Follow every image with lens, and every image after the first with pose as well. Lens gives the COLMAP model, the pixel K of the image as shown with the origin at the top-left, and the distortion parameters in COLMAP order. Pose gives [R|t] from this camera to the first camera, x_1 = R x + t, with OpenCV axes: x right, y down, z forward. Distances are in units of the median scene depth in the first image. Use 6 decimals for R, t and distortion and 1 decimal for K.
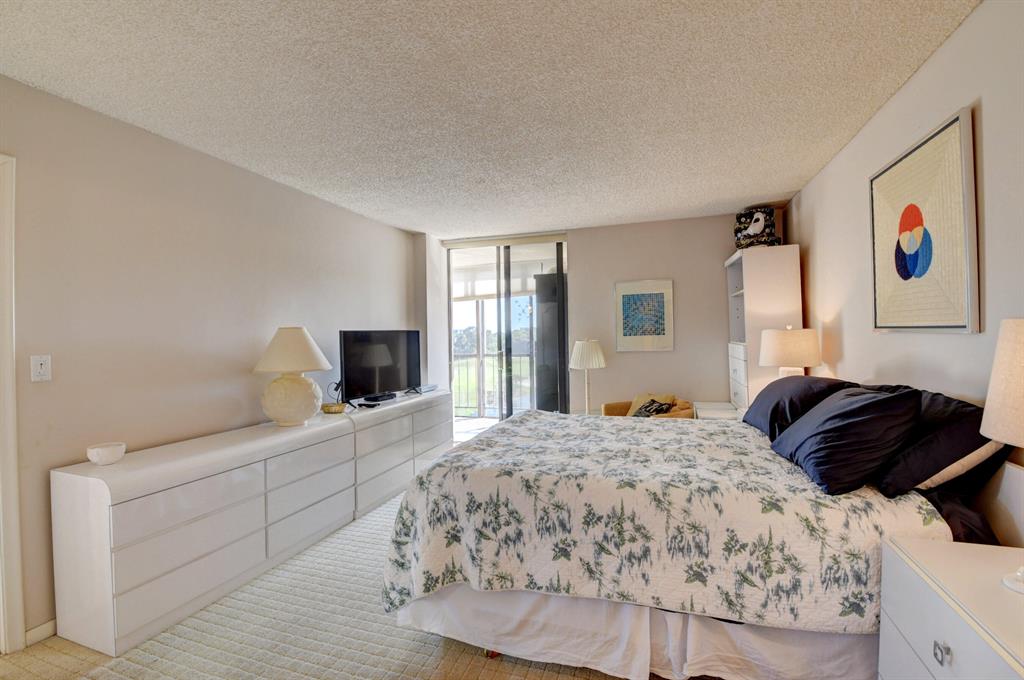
lens RADIAL K [[451.3, 0, 504.9], [0, 451.3, 337.9], [0, 0, 1]] dist [-0.013794, -0.009418]
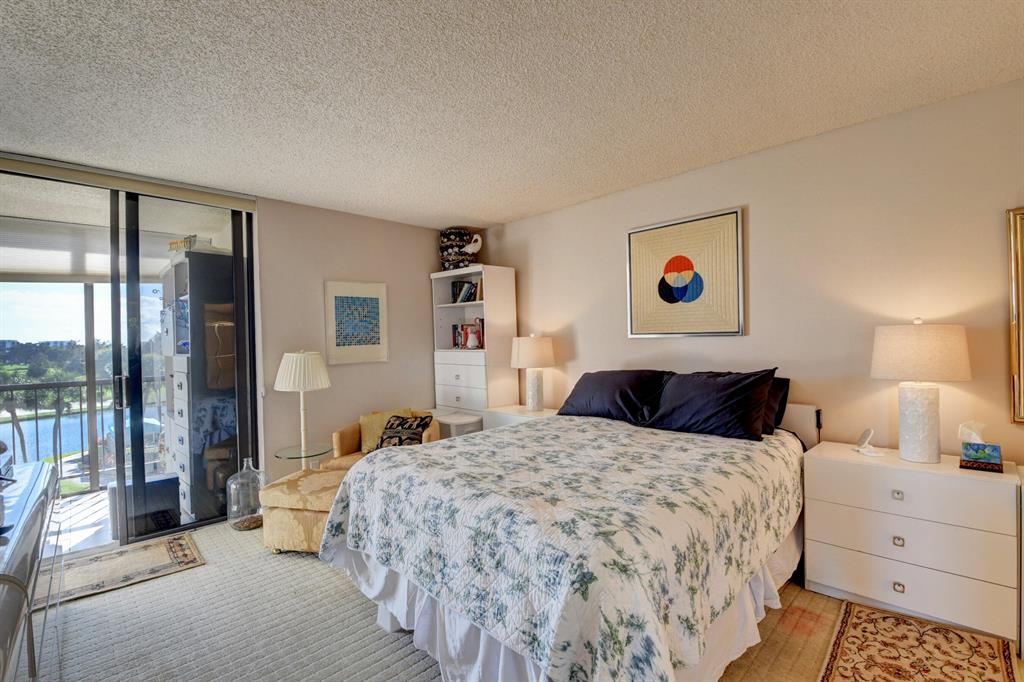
lens RADIAL K [[451.3, 0, 506.8], [0, 451.3, 340.1], [0, 0, 1]] dist [-0.013794, -0.009418]
pose [[0.458117, 0.005488, 0.888875, -0.341753], [0.020668, 0.999645, -0.016824, 0.005637], [-0.888652, 0.026078, 0.457841, 0.357982]]
